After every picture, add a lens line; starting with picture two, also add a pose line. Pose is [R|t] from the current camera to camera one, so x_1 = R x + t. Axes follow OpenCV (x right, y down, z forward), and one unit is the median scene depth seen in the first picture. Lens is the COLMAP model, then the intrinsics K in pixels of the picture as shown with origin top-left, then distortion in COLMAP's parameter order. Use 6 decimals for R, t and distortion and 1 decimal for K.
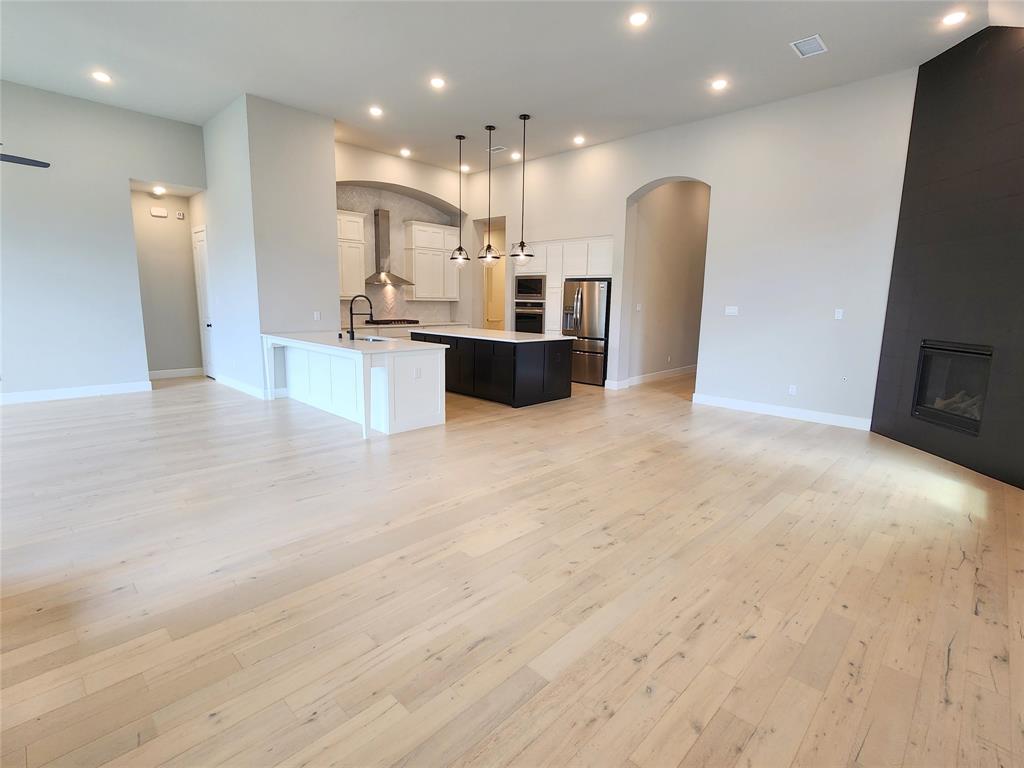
lens RADIAL K [[500.4, 0, 515.8], [0, 500.4, 378.6], [0, 0, 1]] dist [0.000075, 0.000514]
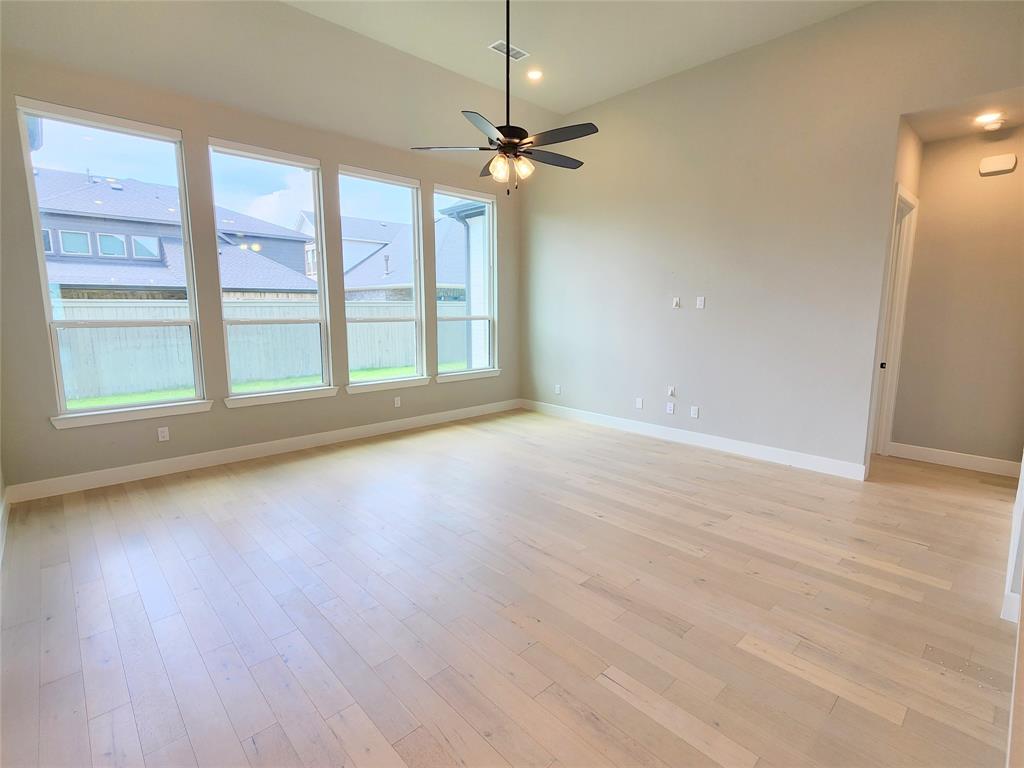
lens RADIAL K [[495.5, 0, 512.4], [0, 495.5, 379.9], [0, 0, 1]] dist [-0.000916, -0.000972]
pose [[-0.051108, 0.127819, -0.990480, -0.129487], [-0.157824, 0.978280, 0.134388, -0.091042], [0.986144, 0.163190, -0.029825, 0.508826]]
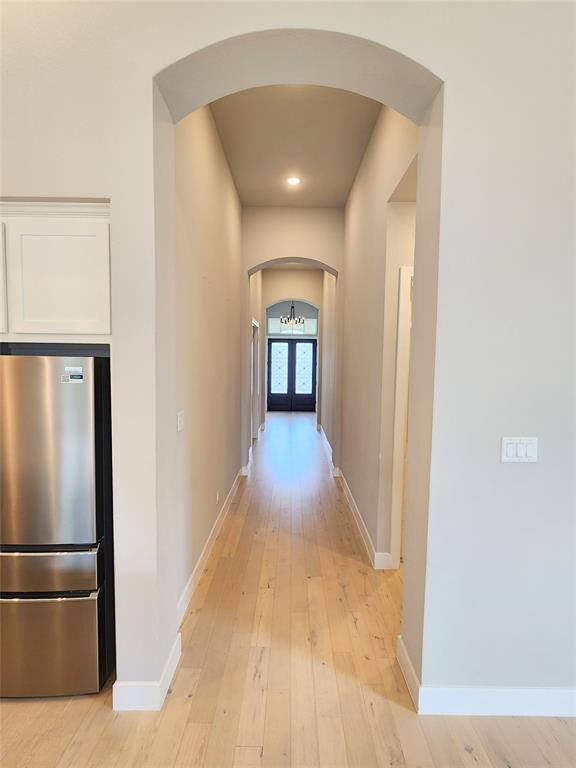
lens RADIAL K [[375.3, 0, 290.4], [0, 375.3, 384.5], [0, 0, 1]] dist [0.000075, 0.000514]
pose [[0.723998, -0.053544, 0.687720, 0.108052], [0.108708, 0.993381, -0.037100, -0.149527], [-0.681182, 0.101622, 0.725027, 0.725556]]
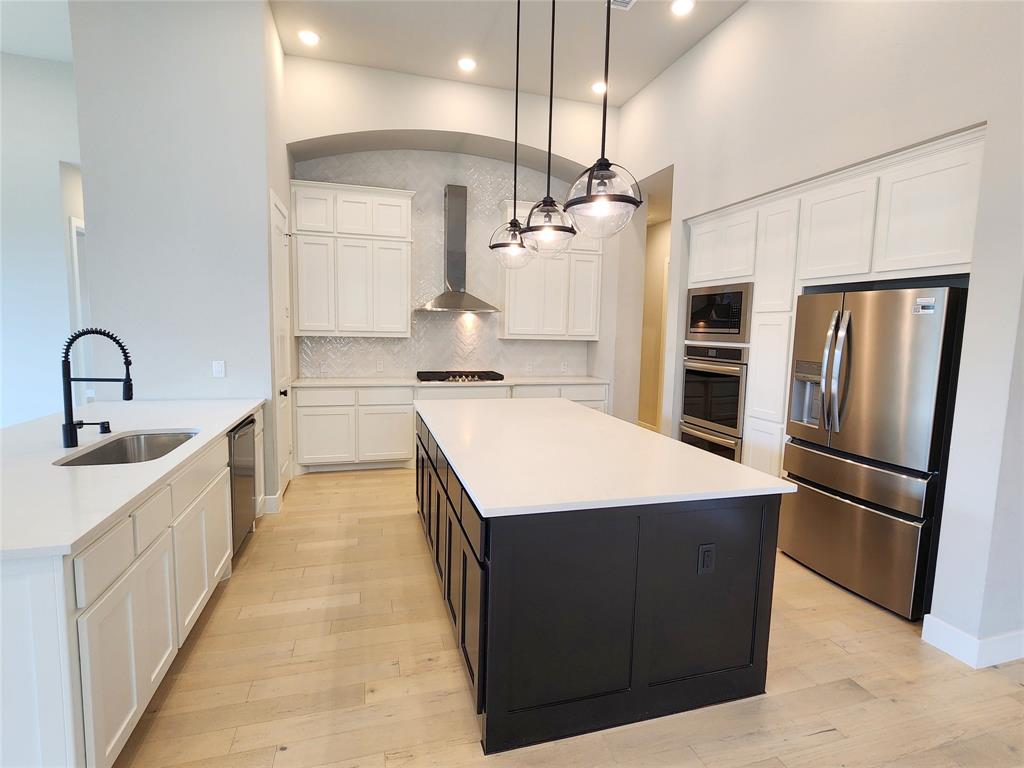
lens RADIAL K [[500.4, 0, 515.8], [0, 500.4, 378.6], [0, 0, 1]] dist [0.000075, 0.000514]
pose [[0.868155, 0.051703, -0.493592, 0.103858], [-0.085158, 0.995327, -0.045521, -0.099231], [0.488932, 0.081553, 0.868501, 0.590746]]
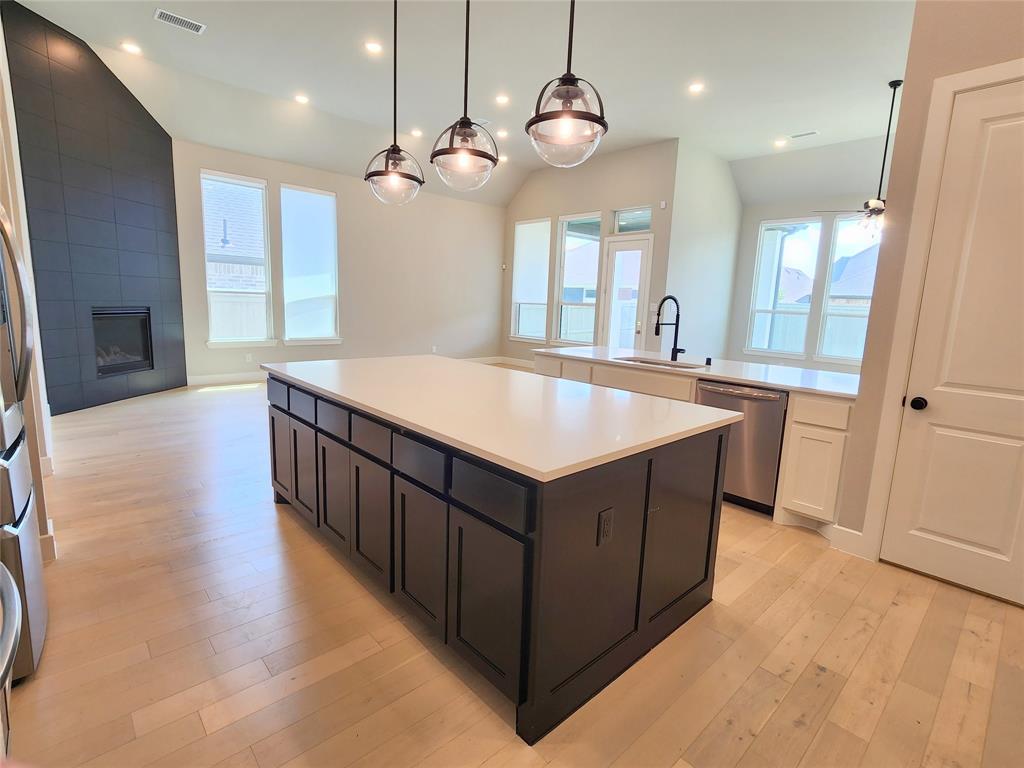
lens RADIAL K [[495.5, 0, 512.4], [0, 495.5, 379.9], [0, 0, 1]] dist [-0.000916, -0.000972]
pose [[-0.996435, -0.067241, 0.050942, -0.098426], [-0.048216, 0.949466, 0.310145, -0.182791], [-0.069223, 0.306584, -0.949323, 1.199046]]
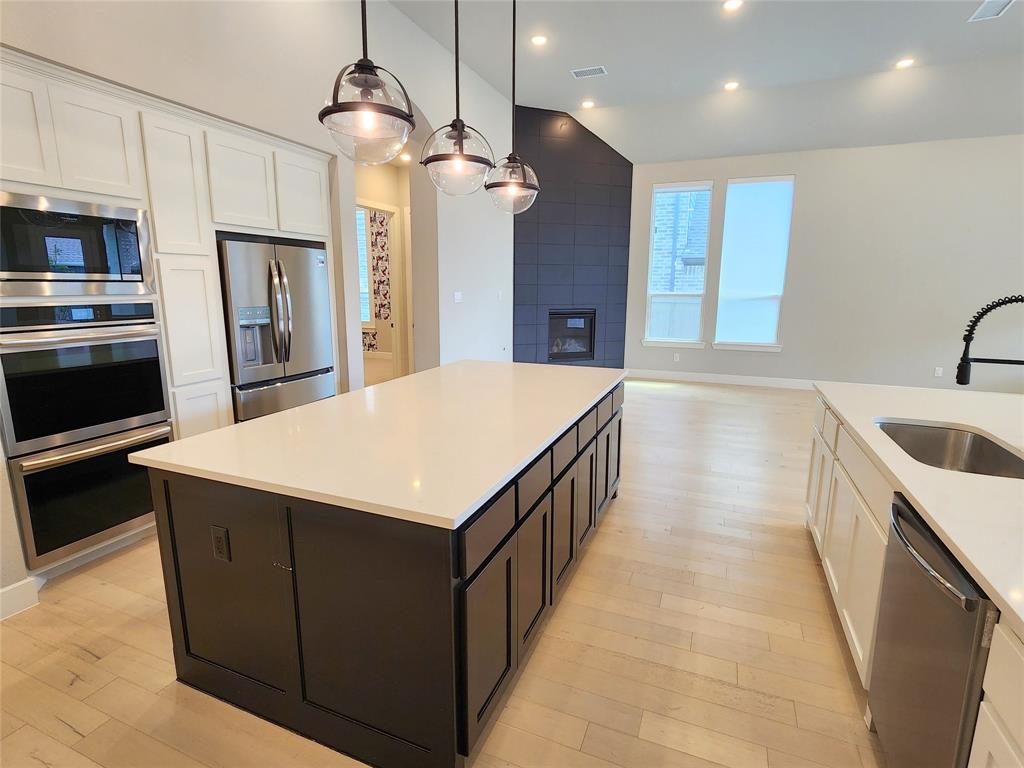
lens RADIAL K [[513.2, 0, 515.6], [0, 513.2, 372.5], [0, 0, 1]] dist [0.003966, 0.000787]
pose [[-0.366625, -0.179993, 0.912792, -0.341535], [0.134980, 0.960436, 0.243604, -0.168382], [-0.920525, 0.212520, -0.327824, 0.972193]]
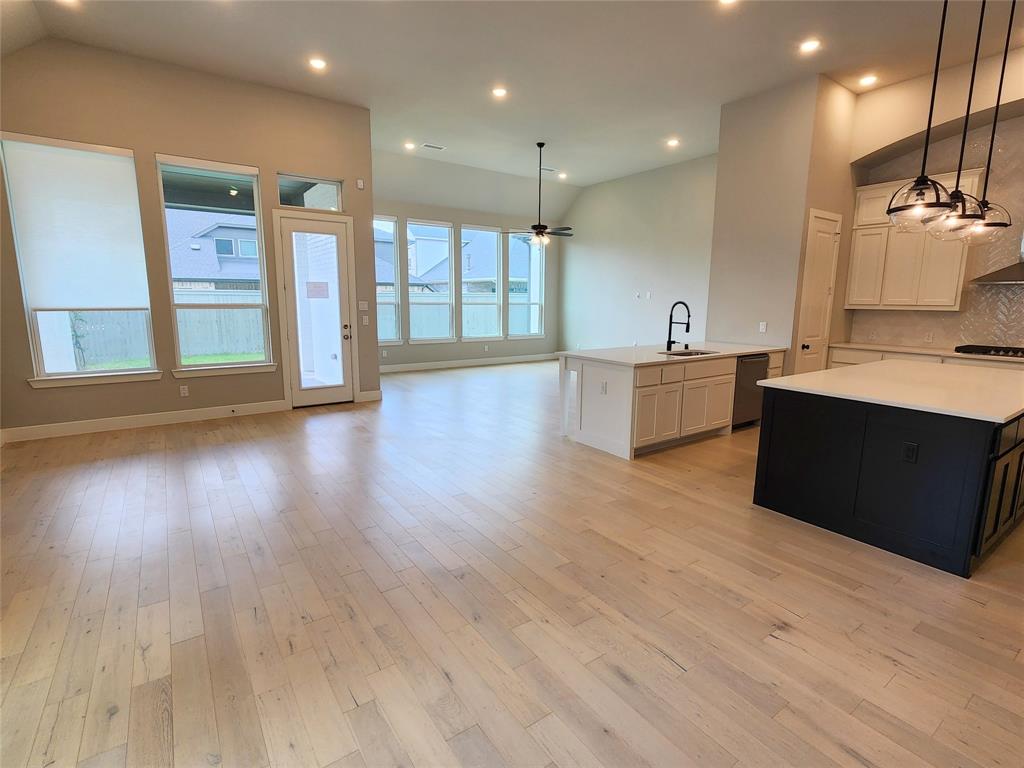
lens RADIAL K [[495.5, 0, 512.4], [0, 495.5, 379.9], [0, 0, 1]] dist [-0.000916, -0.000972]
pose [[-0.193167, 0.141187, -0.970955, 0.440721], [-0.164435, 0.970938, 0.173898, -0.096552], [0.967289, 0.193250, -0.164337, 0.626156]]
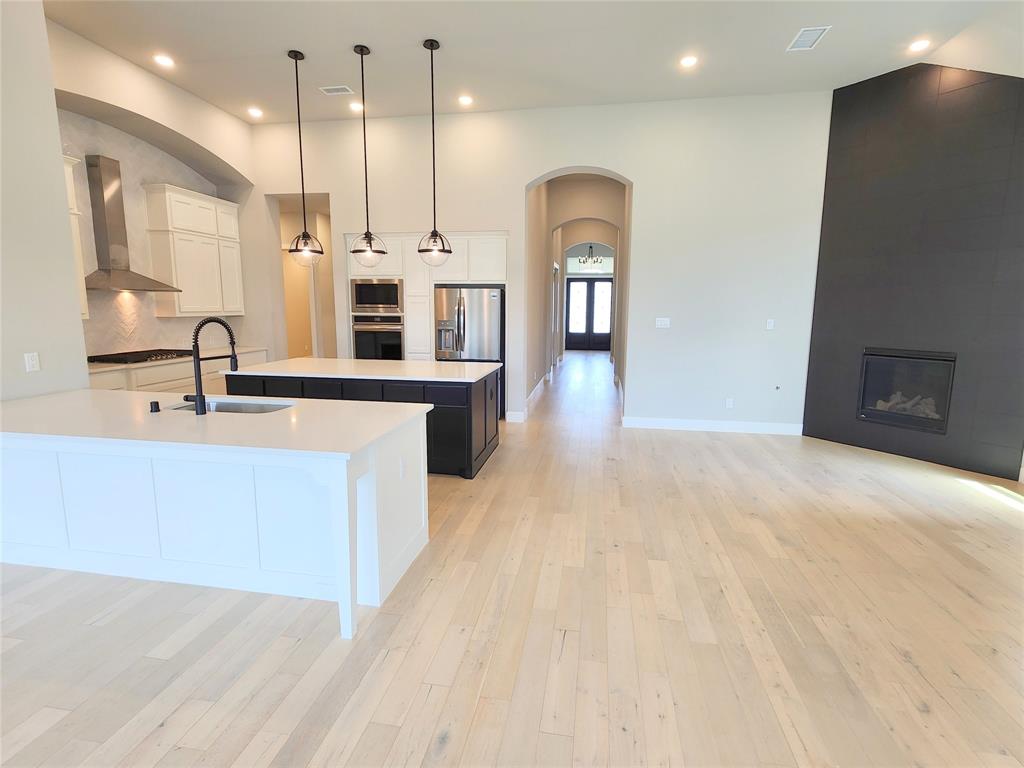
lens RADIAL K [[500.4, 0, 515.8], [0, 500.4, 378.6], [0, 0, 1]] dist [0.000075, 0.000514]
pose [[0.824635, -0.094961, 0.557637, -0.242724], [0.097691, 0.994904, 0.024959, -0.066351], [-0.557166, 0.033894, 0.829709, 0.315684]]
